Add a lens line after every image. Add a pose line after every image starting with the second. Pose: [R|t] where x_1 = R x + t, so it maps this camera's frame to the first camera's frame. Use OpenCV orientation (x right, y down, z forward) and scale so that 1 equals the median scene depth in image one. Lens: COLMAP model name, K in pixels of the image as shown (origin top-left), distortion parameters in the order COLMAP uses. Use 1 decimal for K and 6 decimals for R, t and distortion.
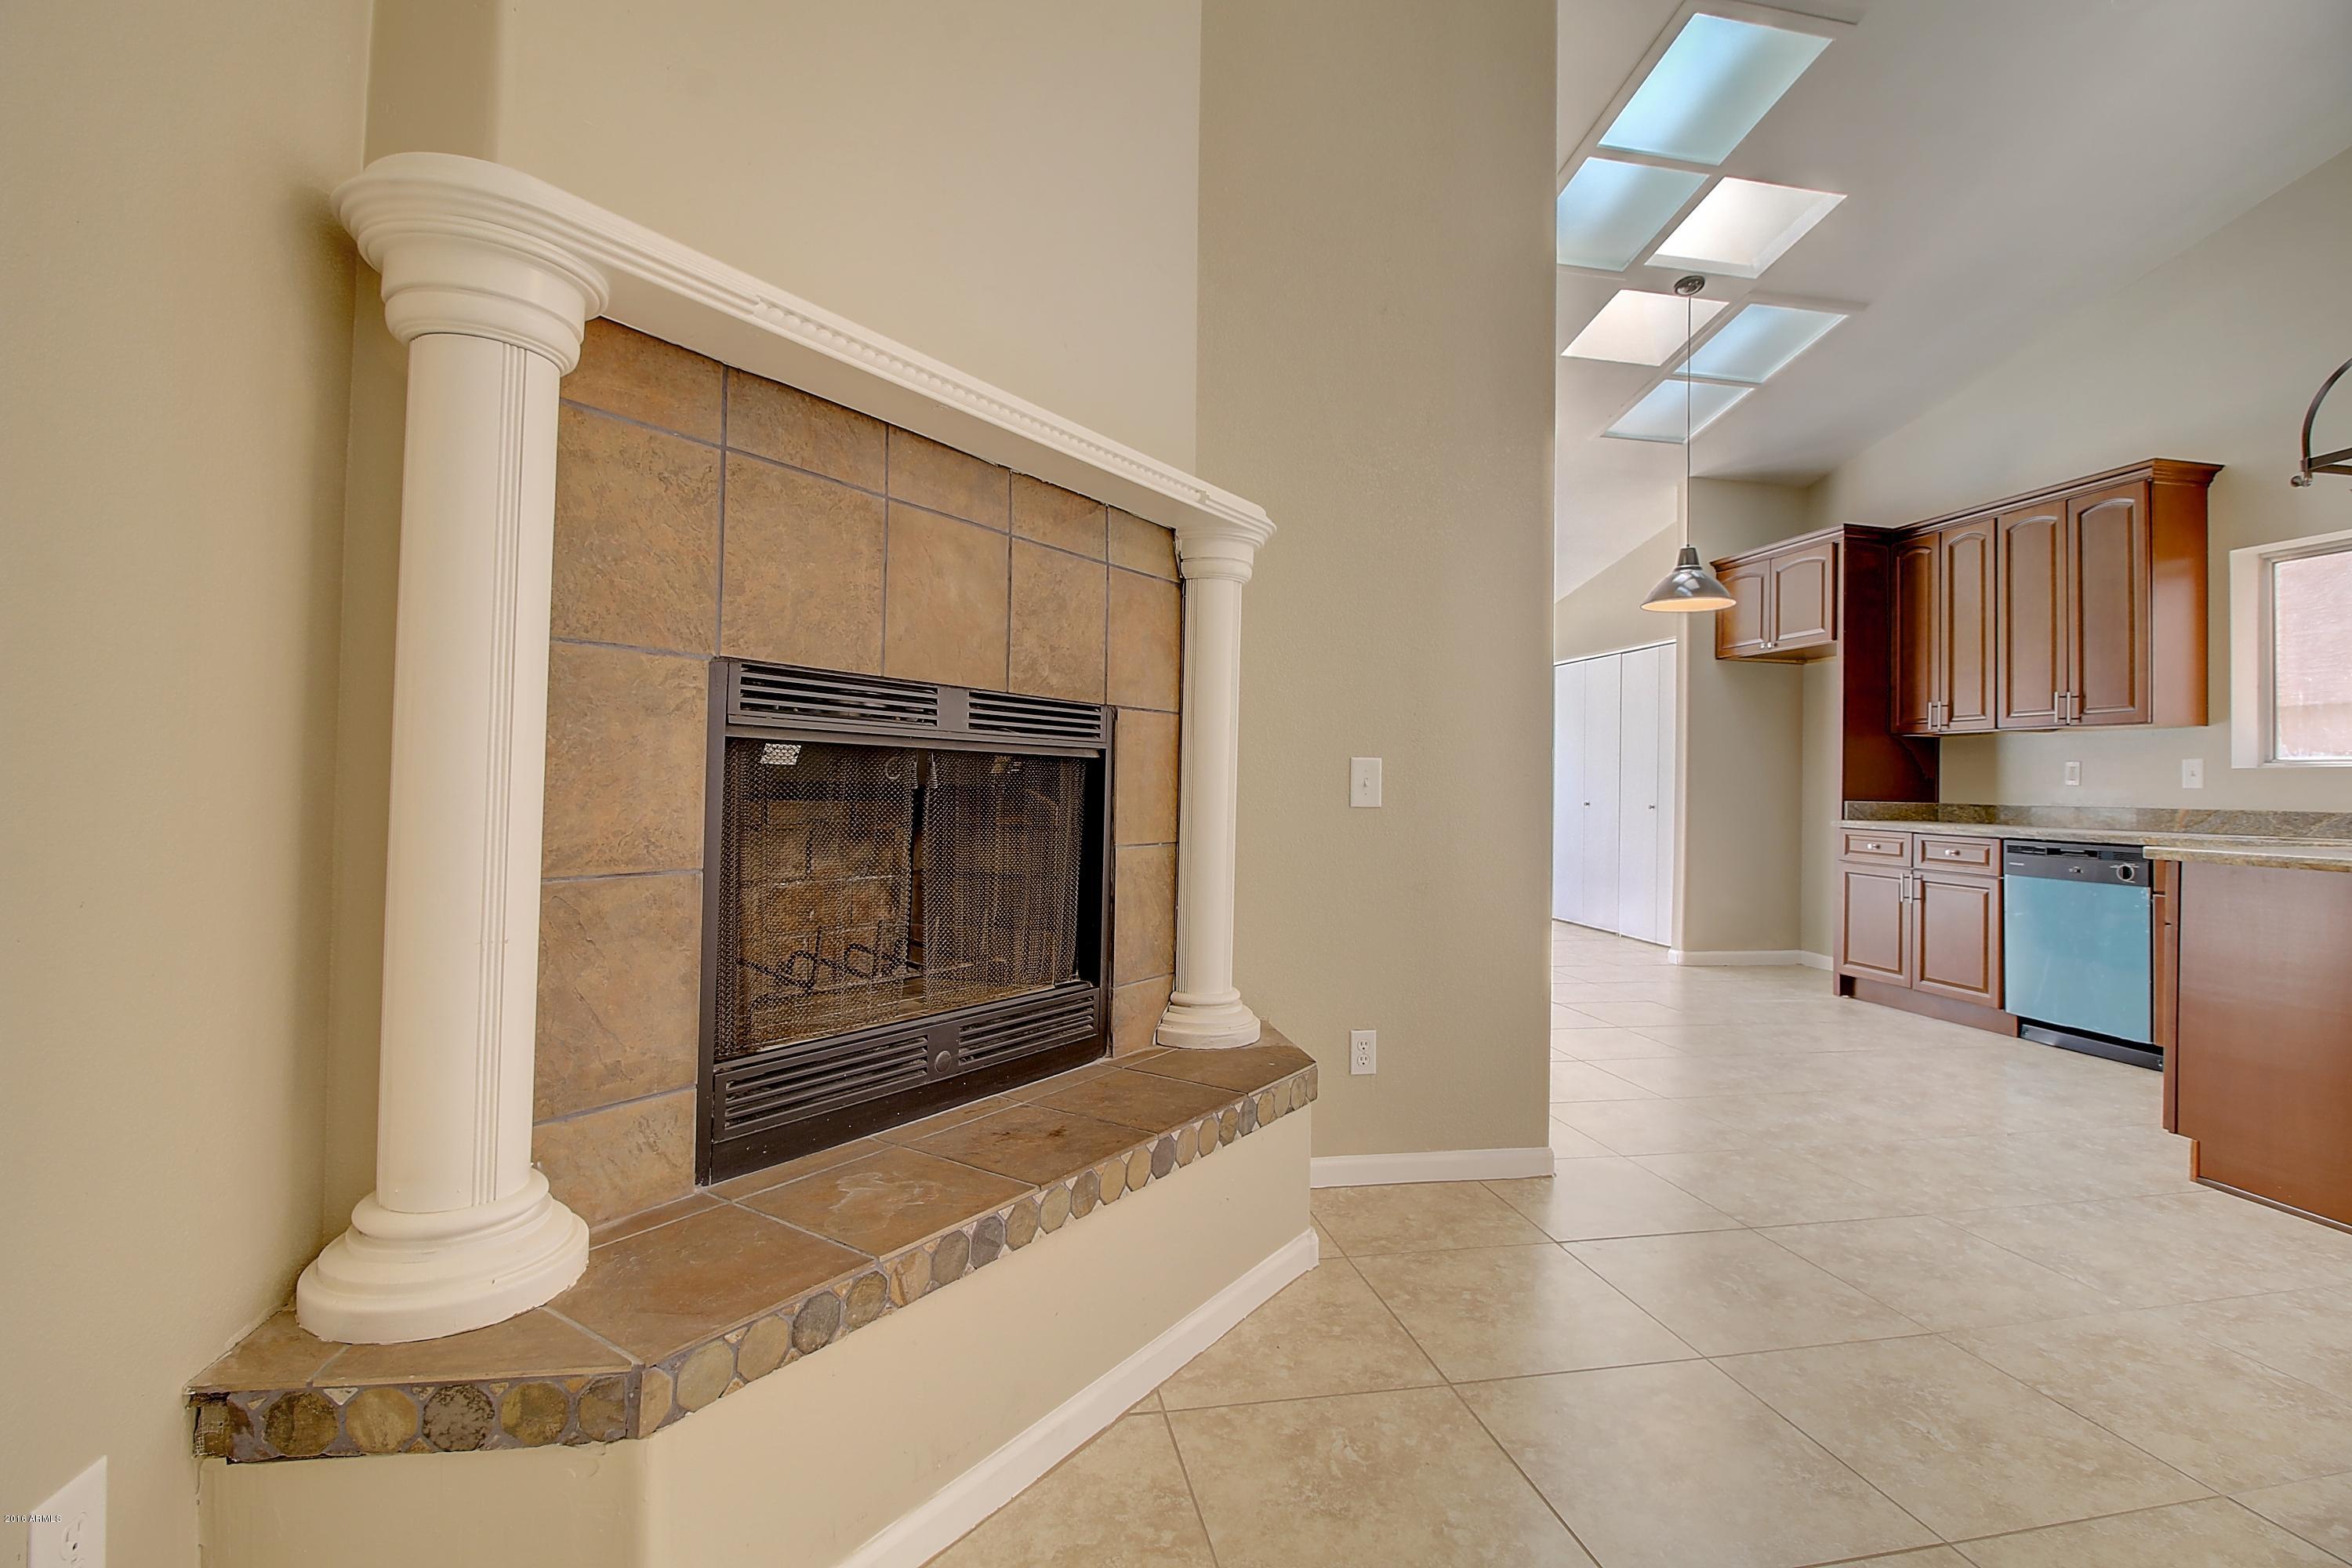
lens RADIAL K [[1081.0, 0, 1161.5], [0, 1081.0, 760.4], [0, 0, 1]] dist [0.000332, -0.013984]
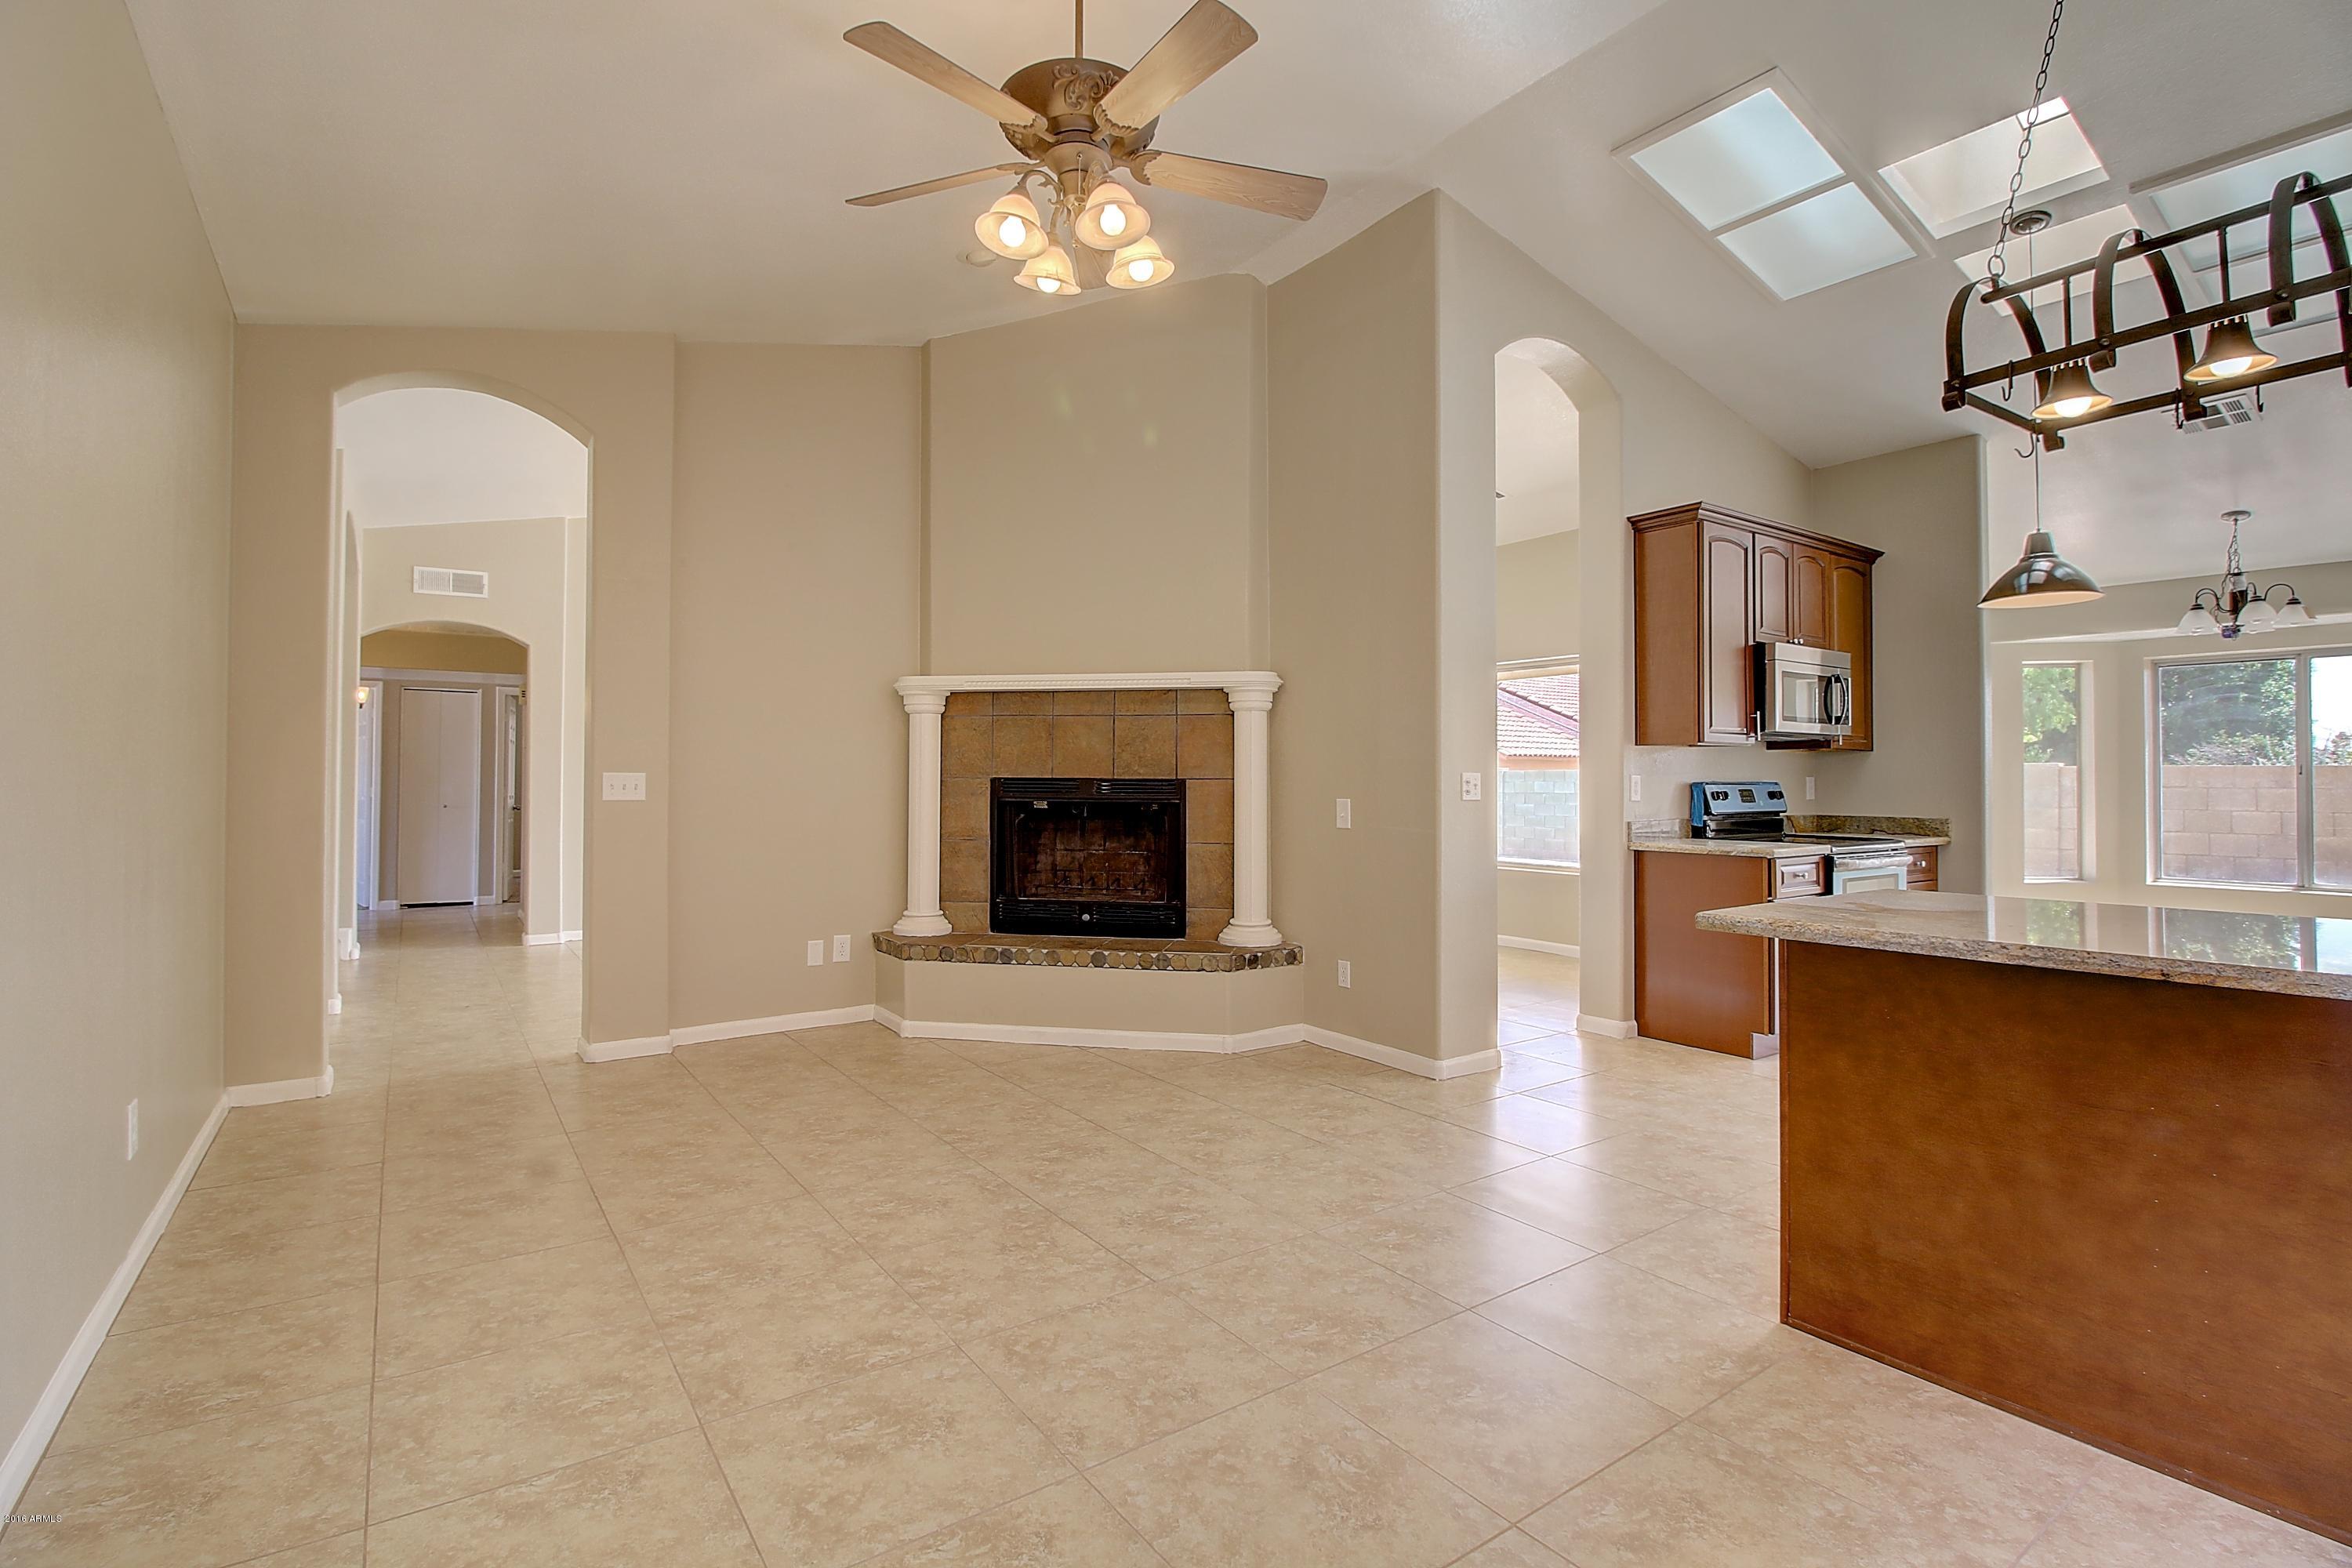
lens RADIAL K [[1081.0, 0, 1161.5], [0, 1081.0, 760.4], [0, 0, 1]] dist [0.000332, -0.013984]
pose [[0.407993, -0.036900, -0.912239, 1.903220], [0.024786, 0.999262, -0.029335, -0.023875], [0.912648, -0.010643, 0.408607, 0.063898]]
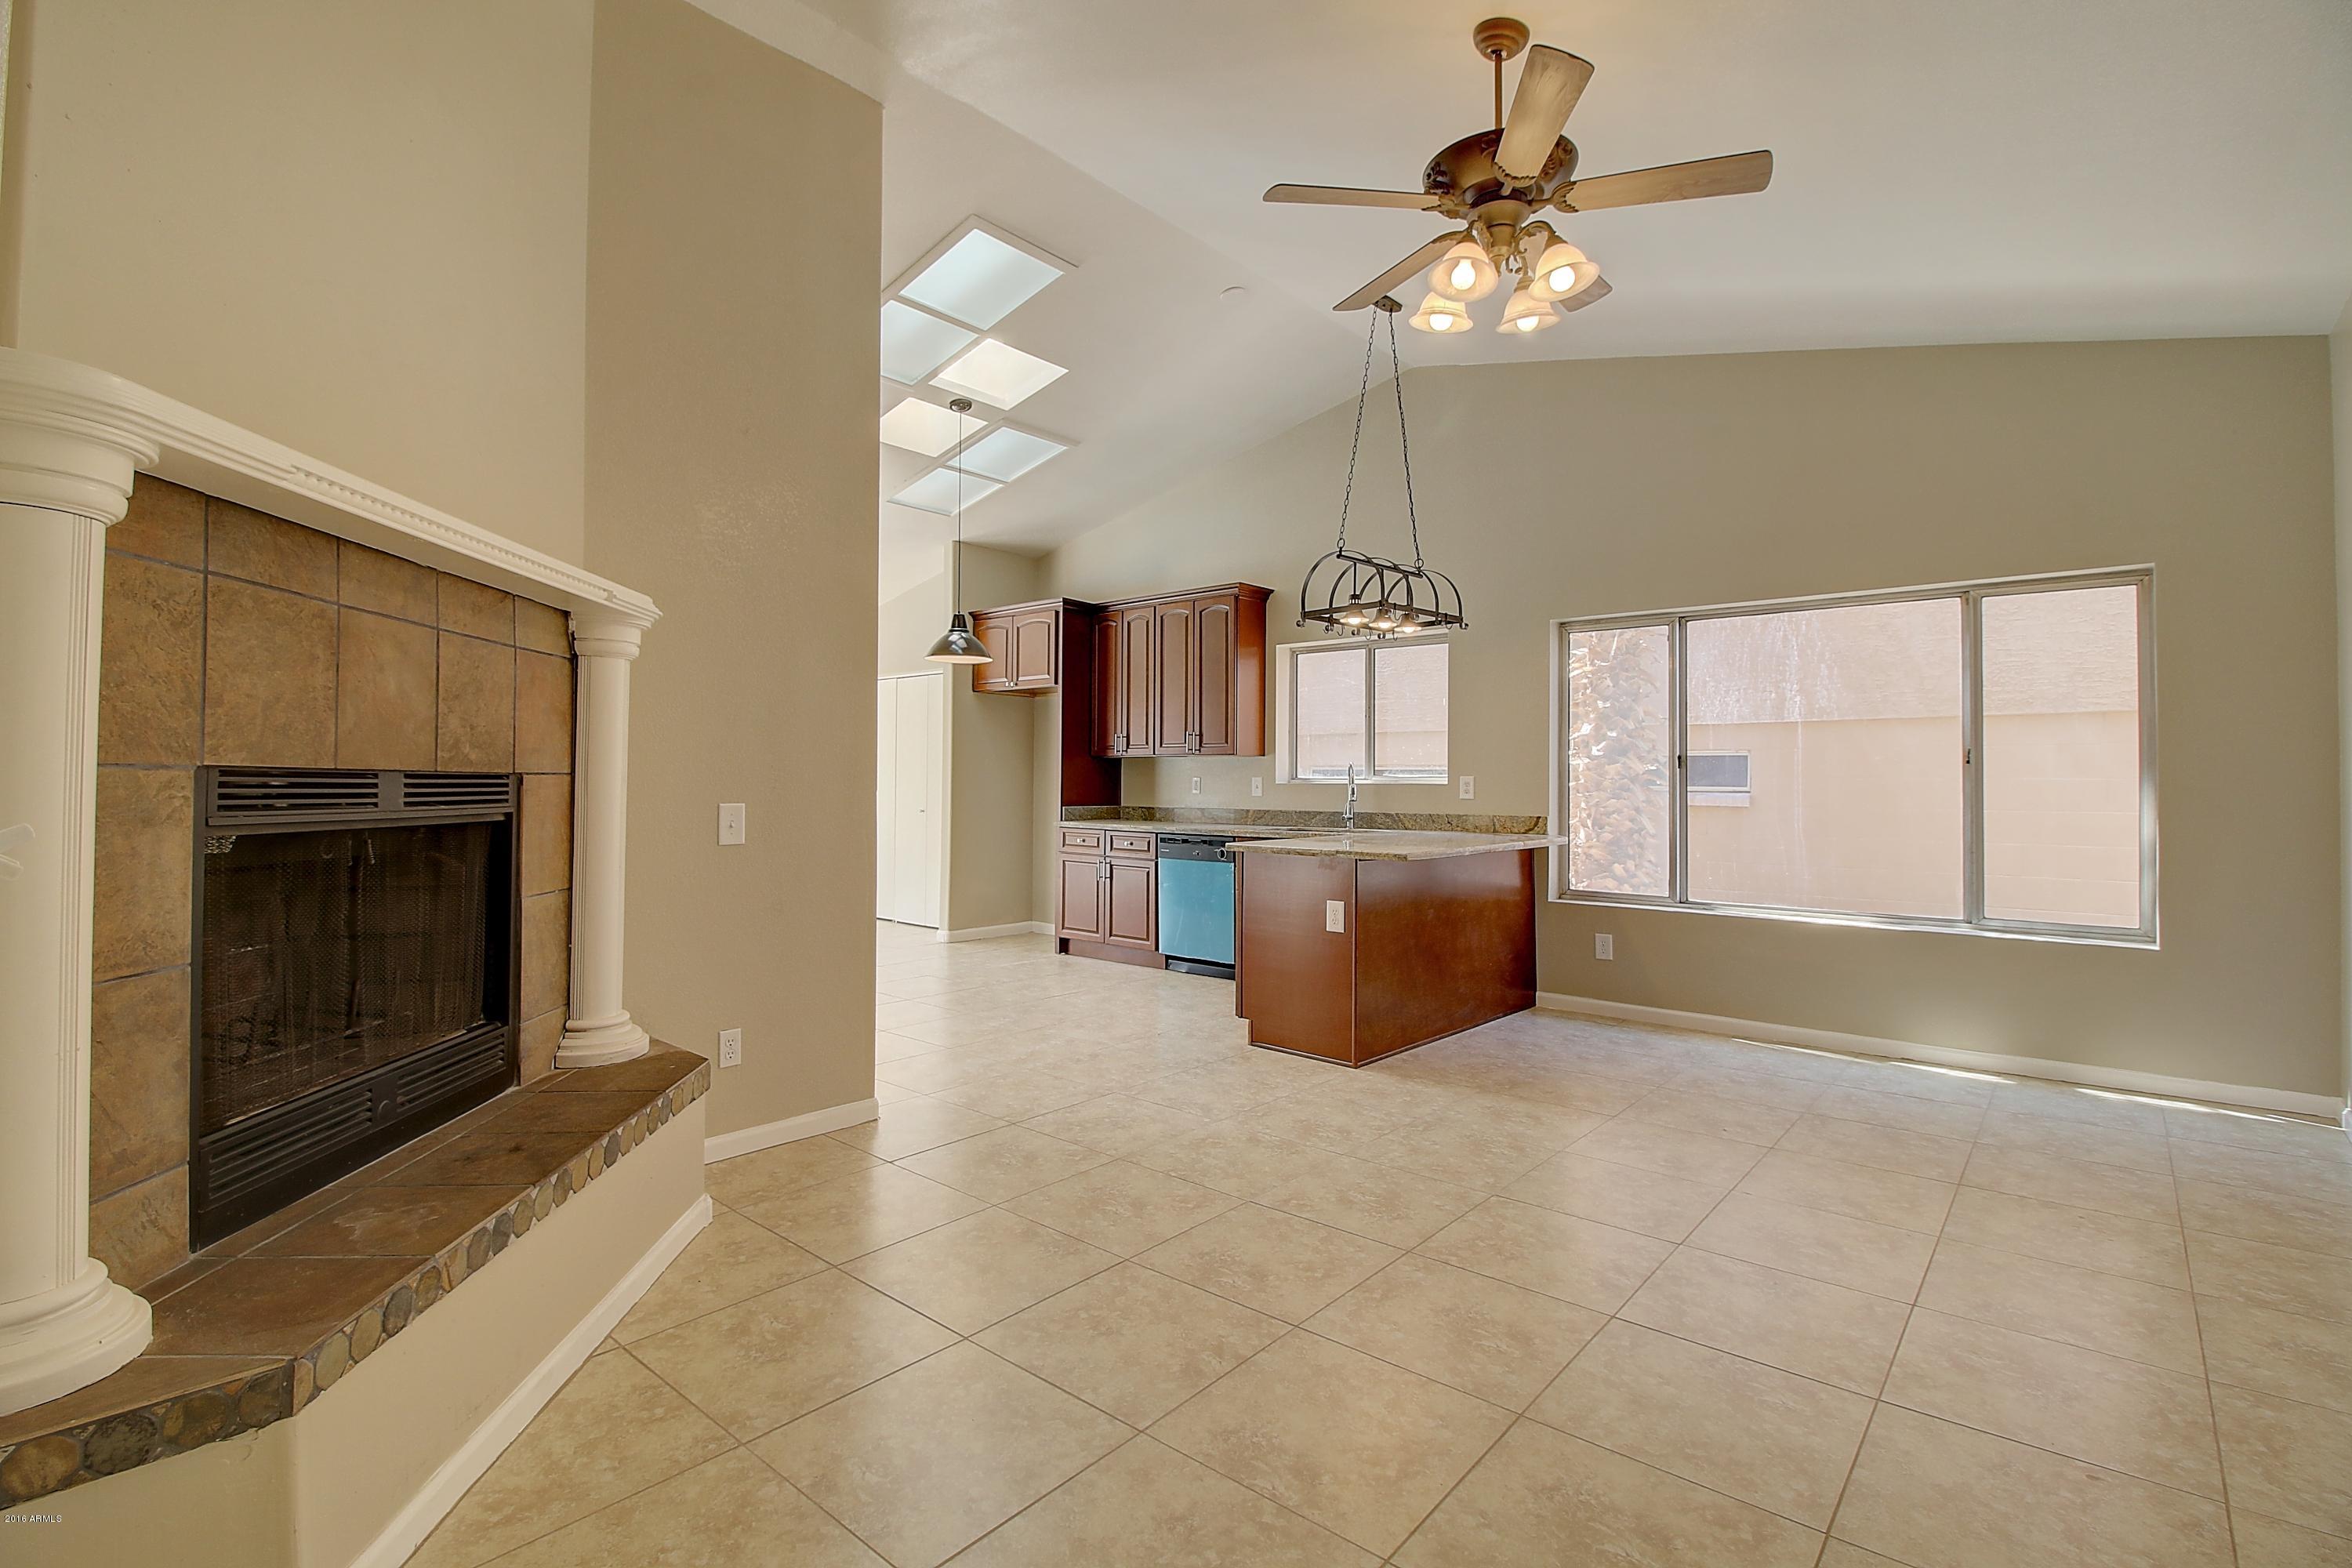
lens RADIAL K [[1081.0, 0, 1161.5], [0, 1081.0, 760.4], [0, 0, 1]] dist [0.000332, -0.013984]
pose [[0.788816, -0.003297, 0.614620, -0.203594], [-0.003094, 0.999952, 0.009335, -0.074728], [-0.614621, -0.009265, 0.788768, -0.286102]]
